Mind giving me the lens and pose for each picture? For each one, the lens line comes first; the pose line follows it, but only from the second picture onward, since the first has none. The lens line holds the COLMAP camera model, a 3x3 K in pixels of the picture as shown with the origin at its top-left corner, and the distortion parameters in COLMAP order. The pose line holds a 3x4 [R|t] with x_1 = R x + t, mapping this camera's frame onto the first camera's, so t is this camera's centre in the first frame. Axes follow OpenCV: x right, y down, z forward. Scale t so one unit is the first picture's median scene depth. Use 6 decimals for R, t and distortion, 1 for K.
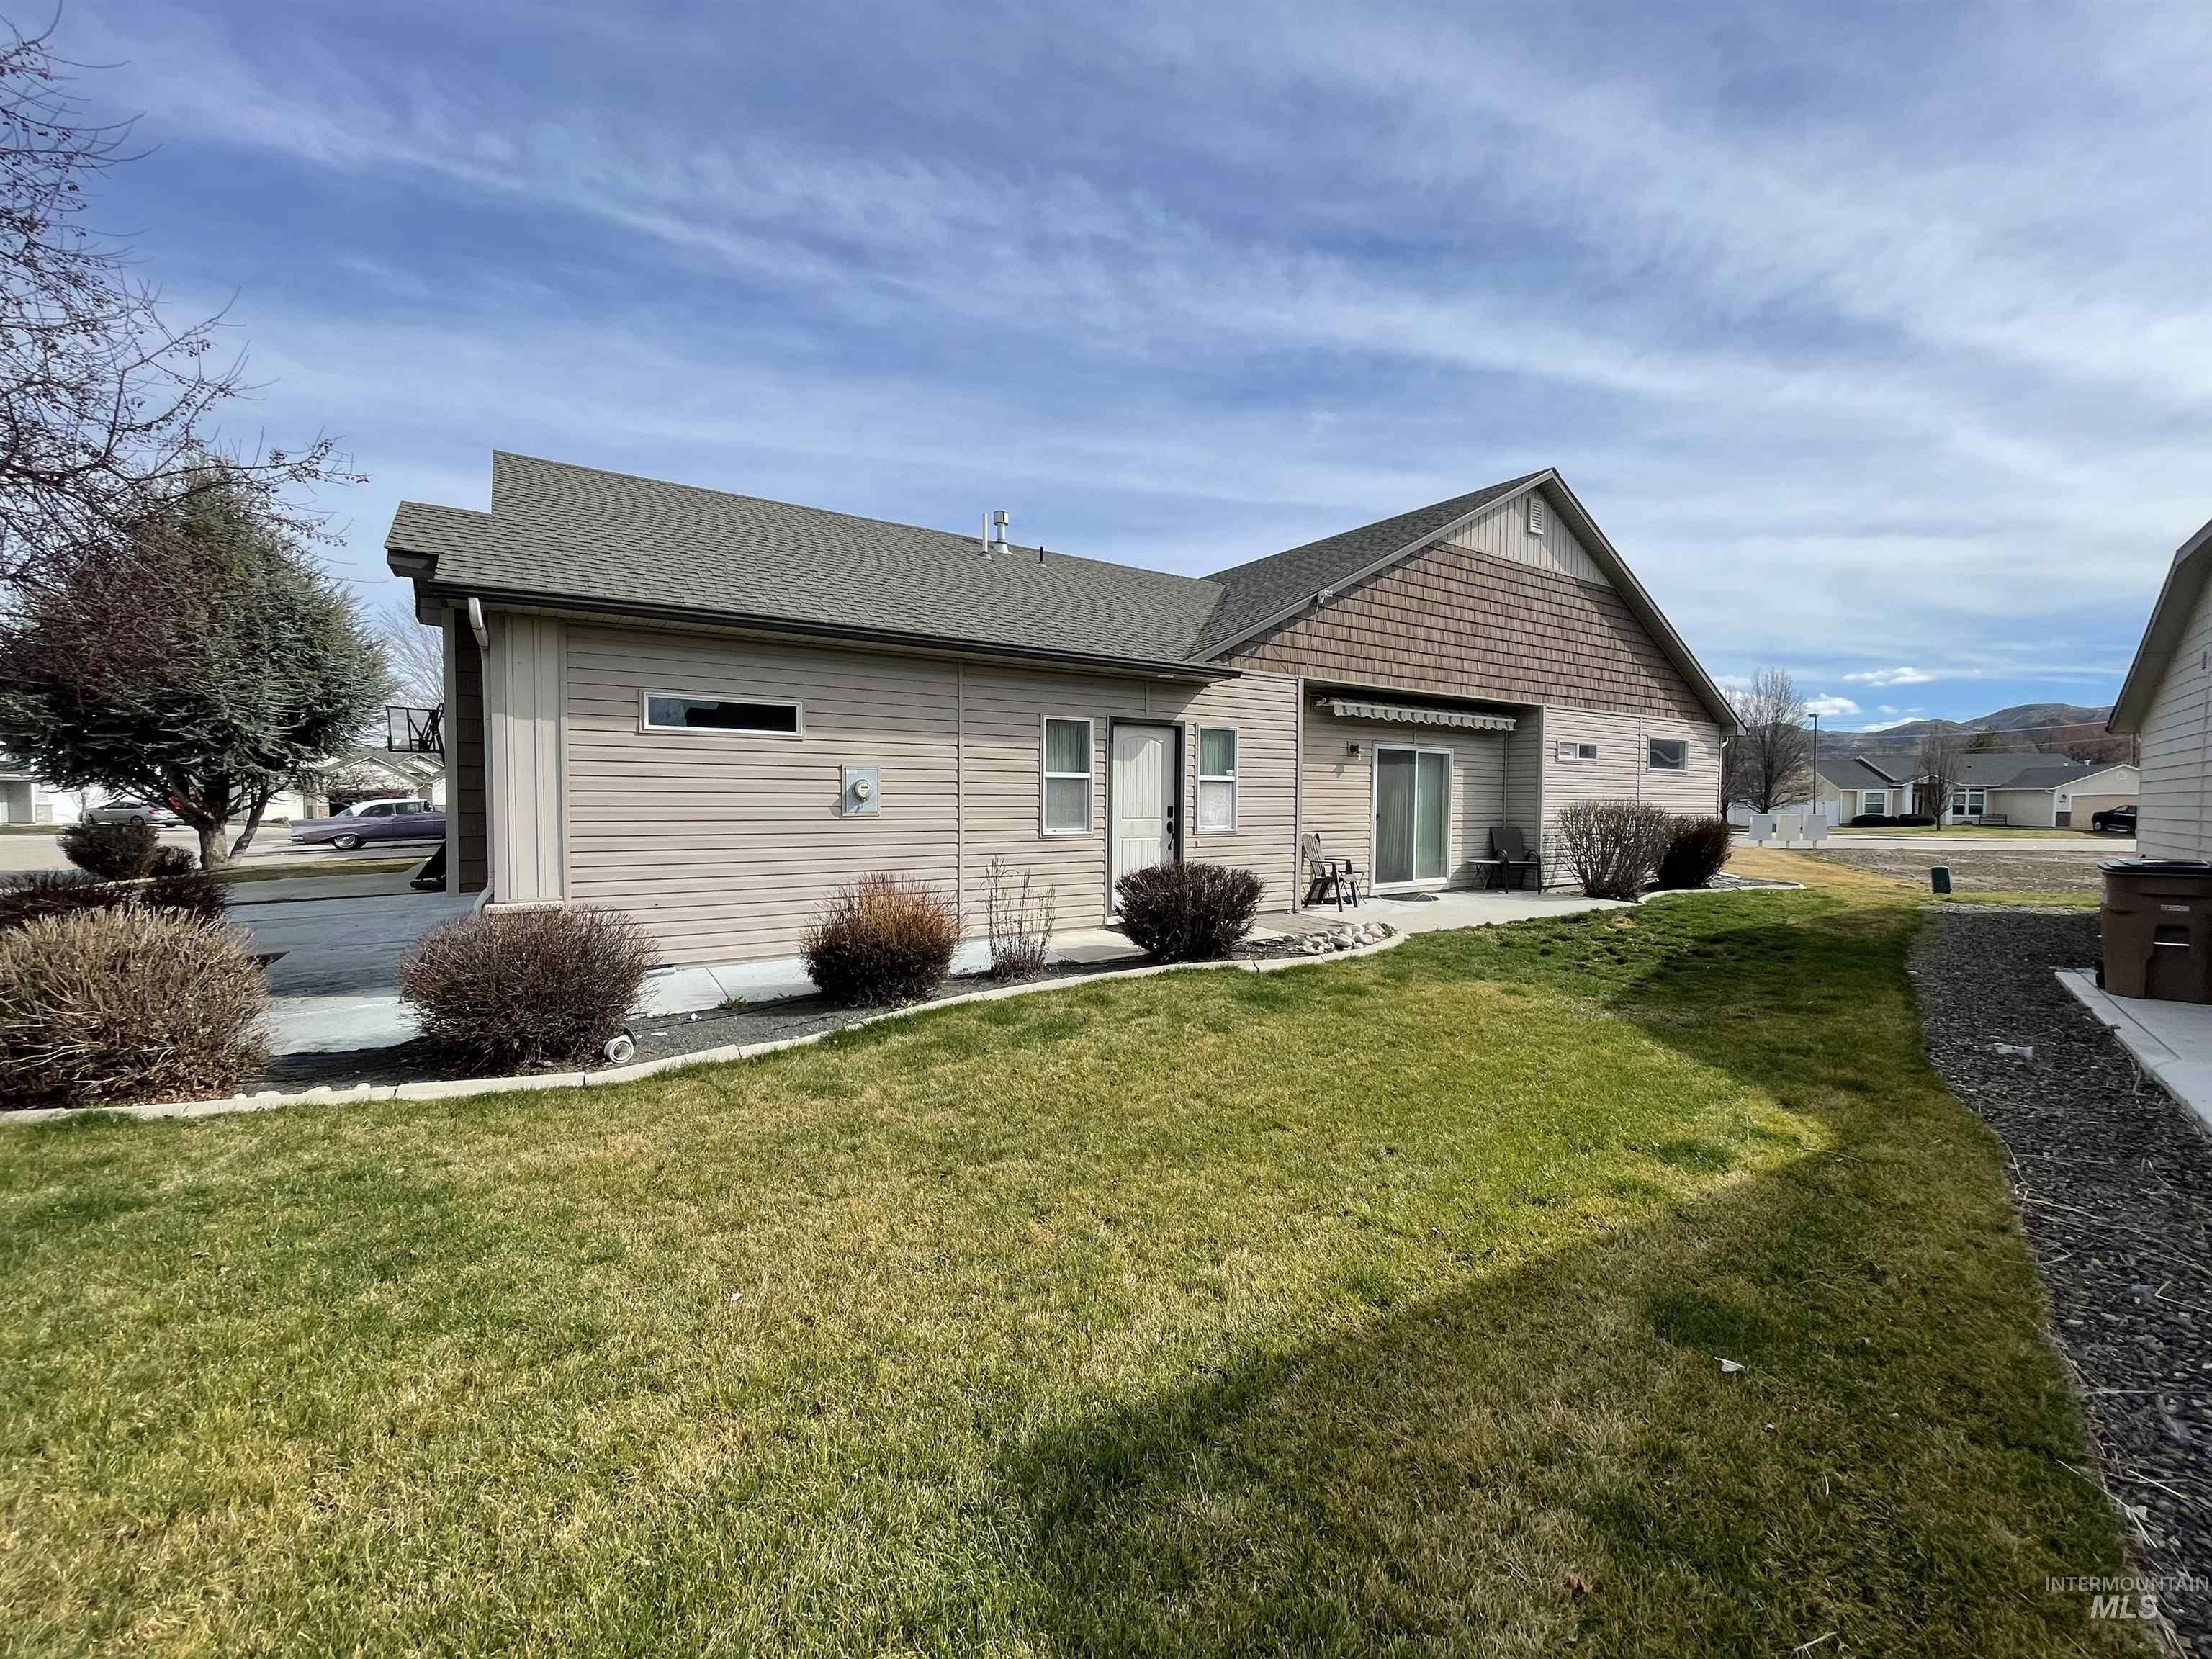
lens RADIAL K [[887.0, 0, 1119.4], [0, 887.0, 825.3], [0, 0, 1]] dist [-0.000564, -0.000044]
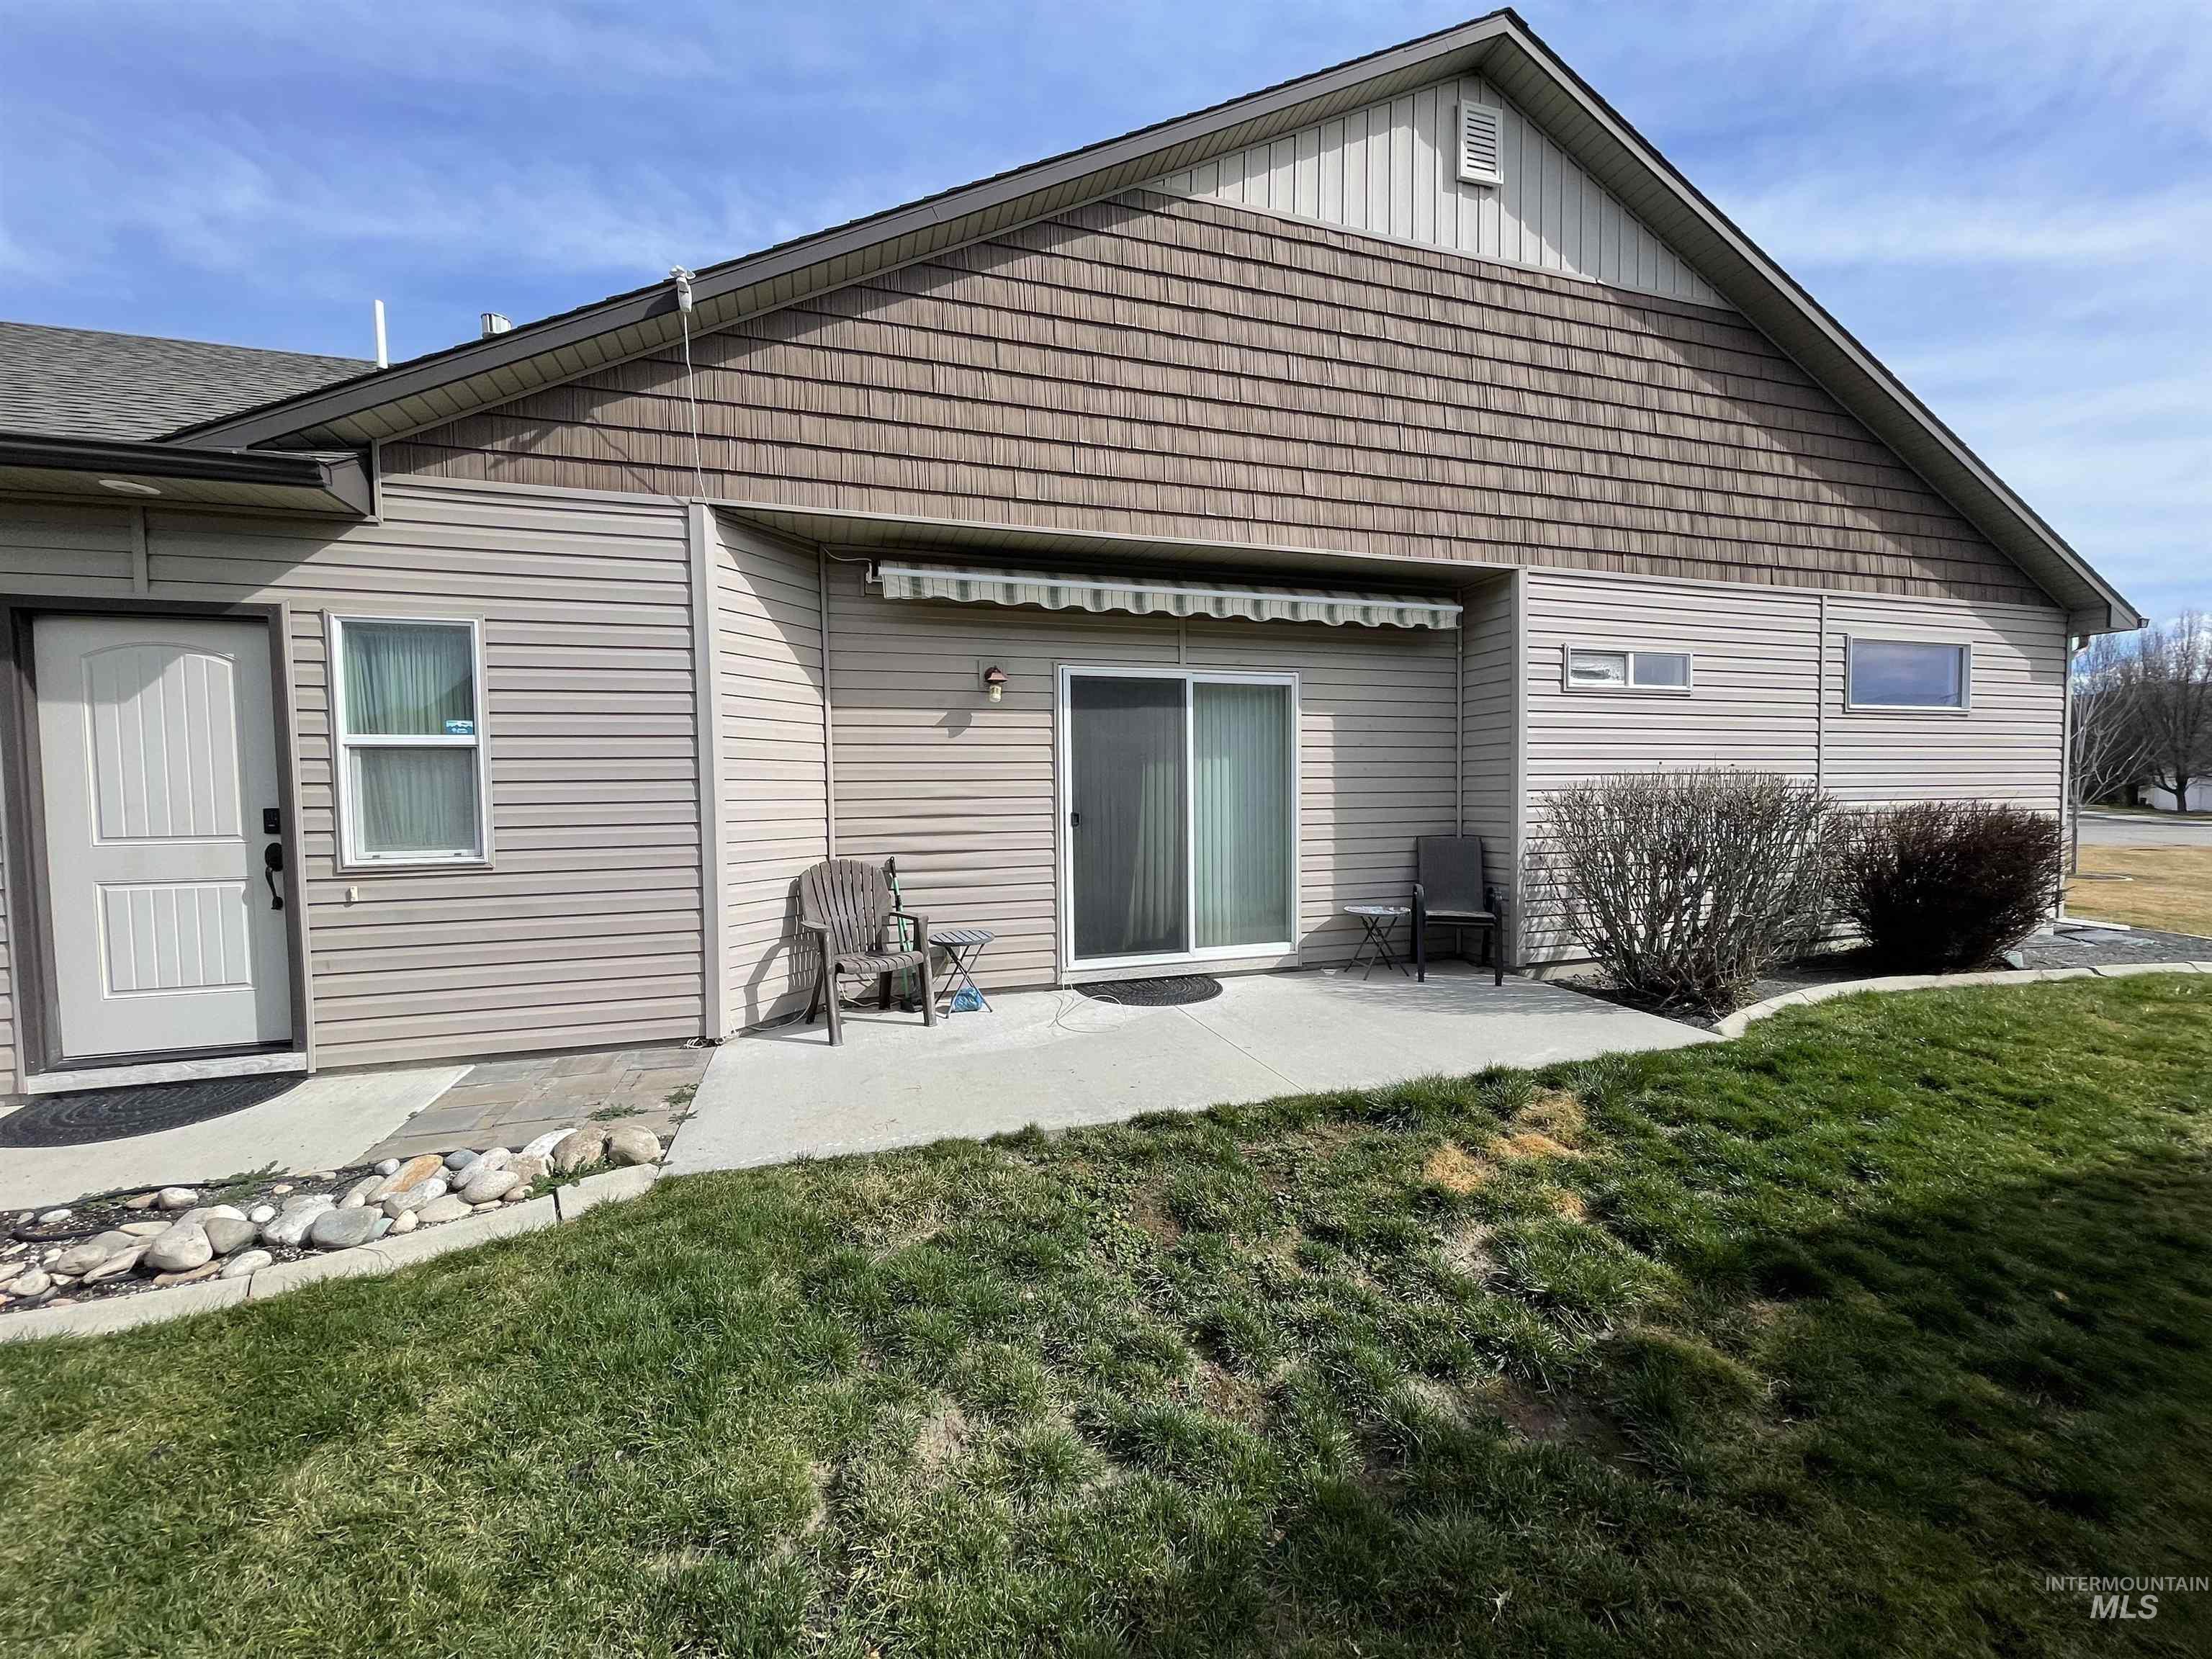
lens RADIAL K [[887.0, 0, 1119.4], [0, 887.0, 825.3], [0, 0, 1]] dist [-0.000564, -0.000044]
pose [[0.959602, -0.009629, -0.281197, 0.429824], [0.010871, 0.999937, 0.002859, -0.007305], [0.281152, -0.005800, 0.959646, 0.530770]]
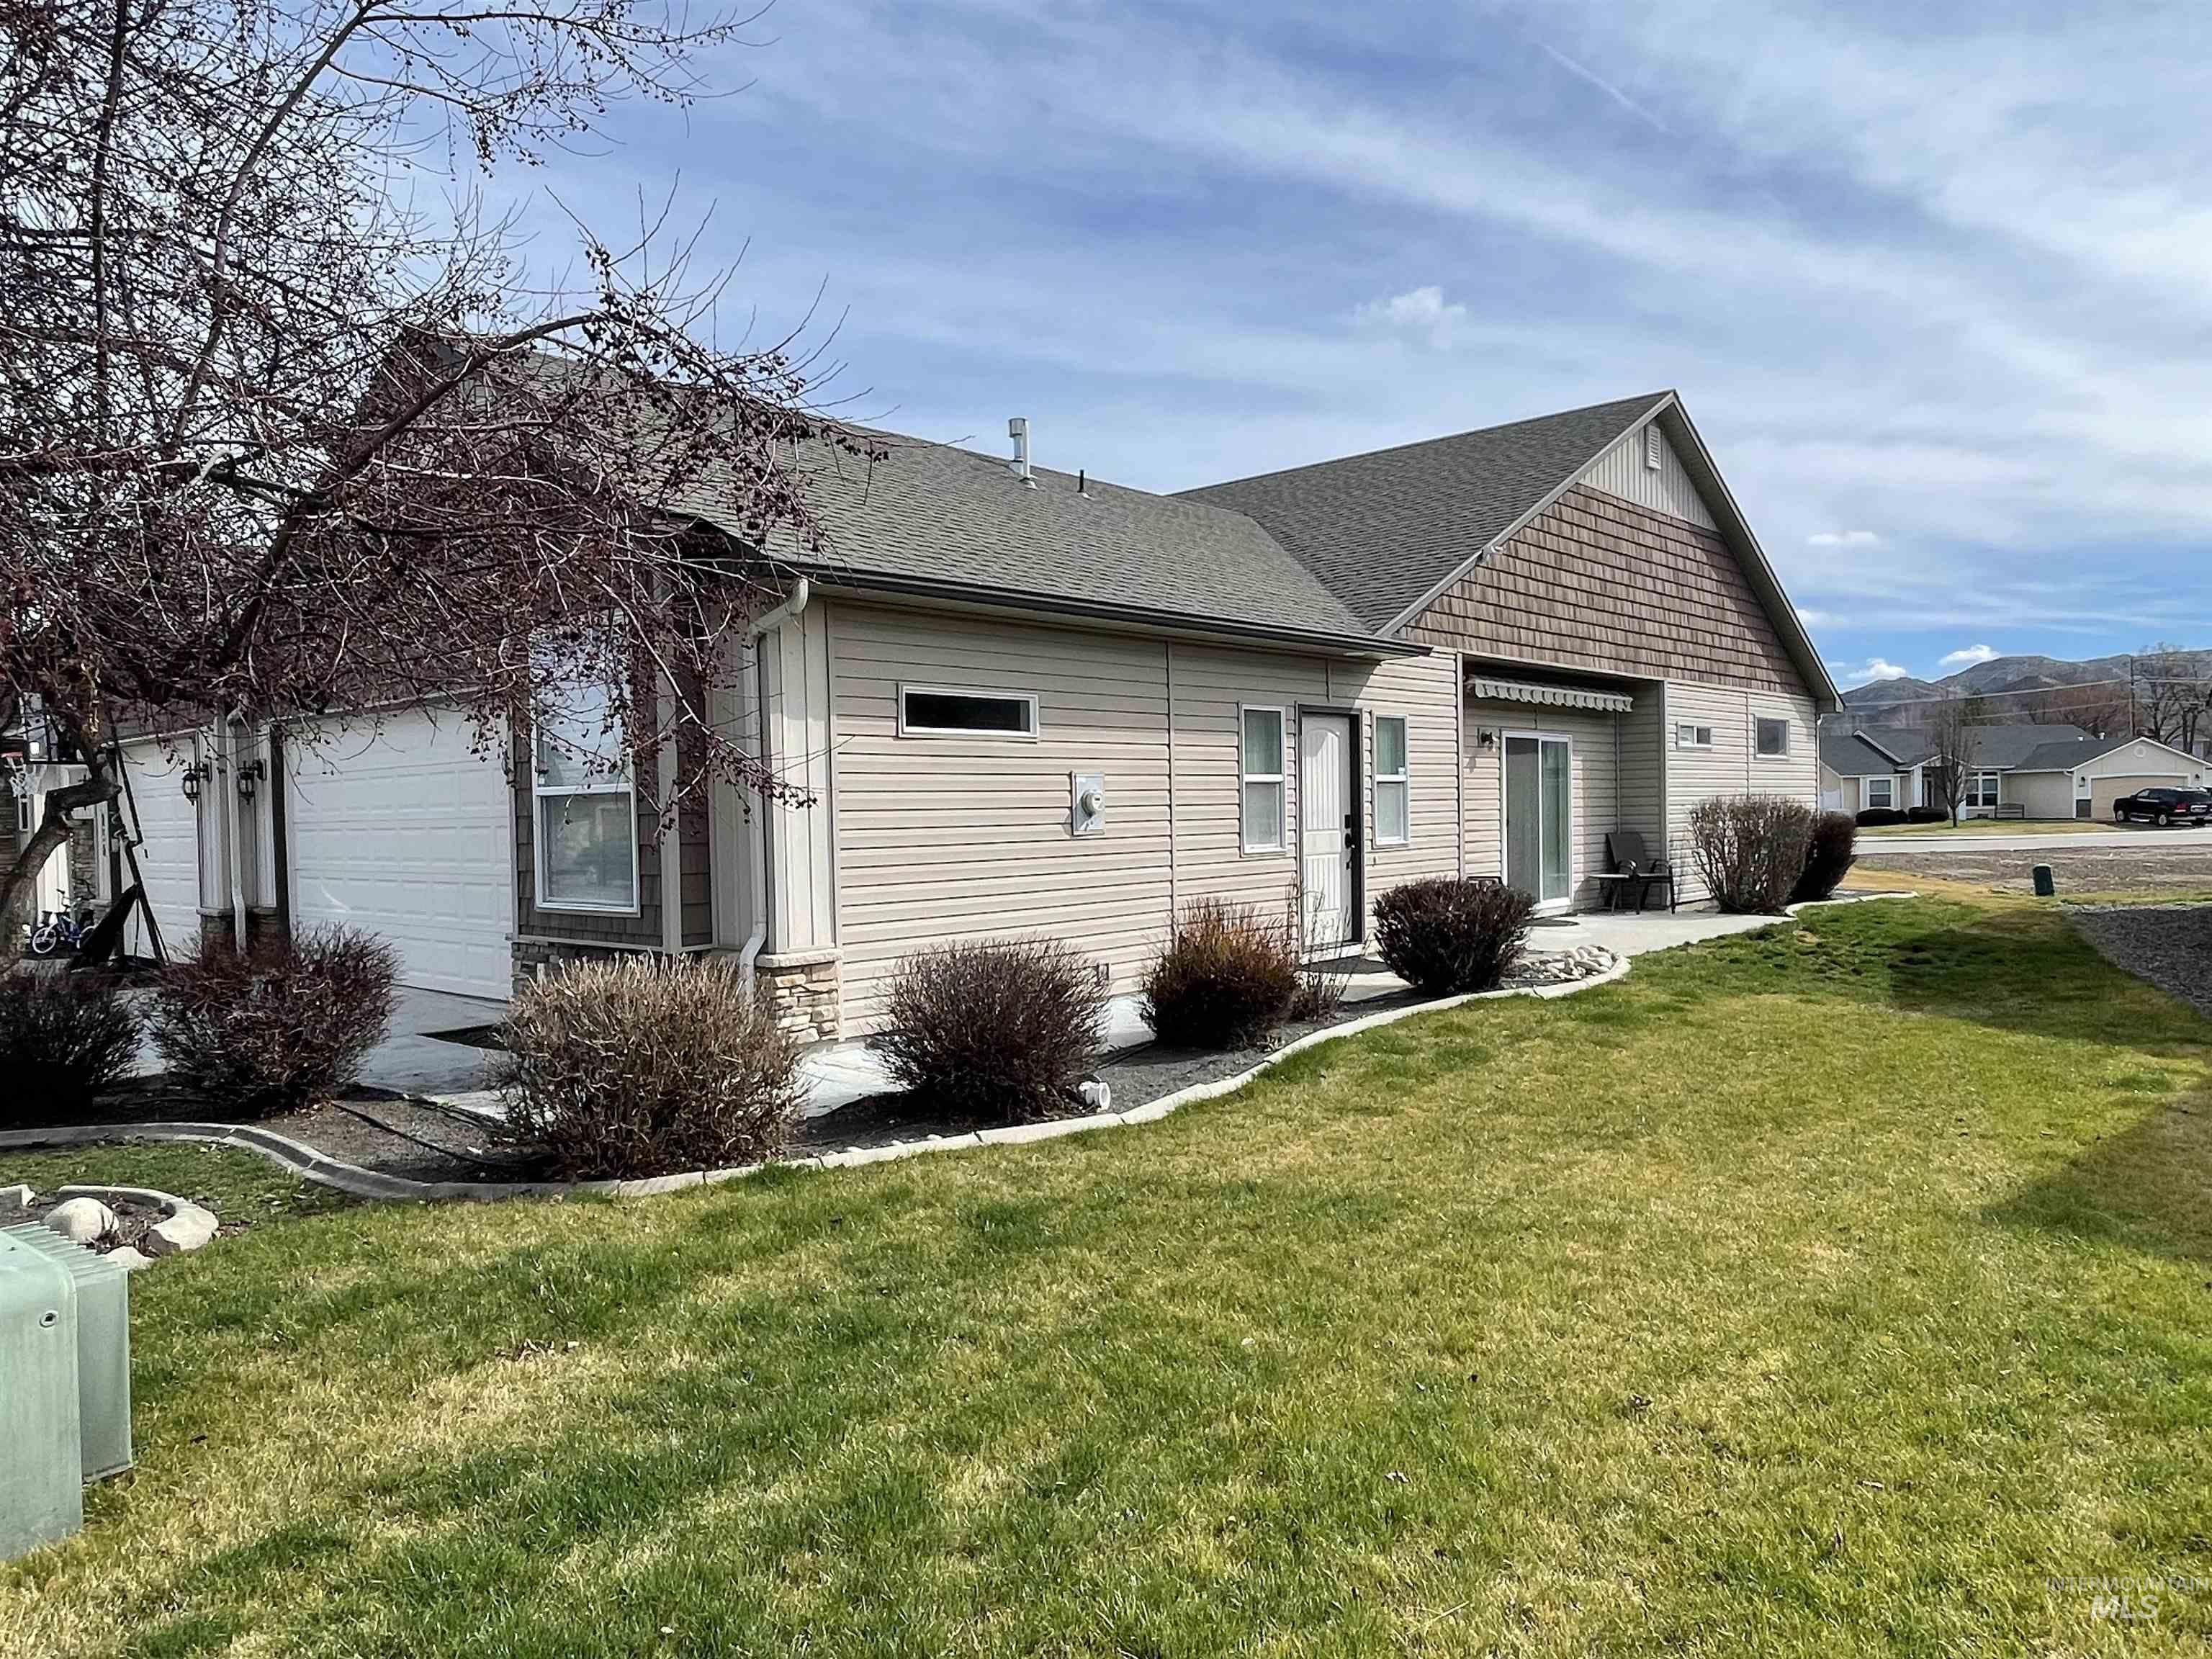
lens RADIAL K [[1458.2, 0, 1106.0], [0, 1458.2, 829.5], [0, 0, 1]] dist [-0.009746, -0.006183]
pose [[0.970819, -0.029386, 0.238007, -0.352914], [0.033669, 0.999336, -0.013947, 0.002427], [-0.237439, 0.021553, 0.971163, -0.171811]]
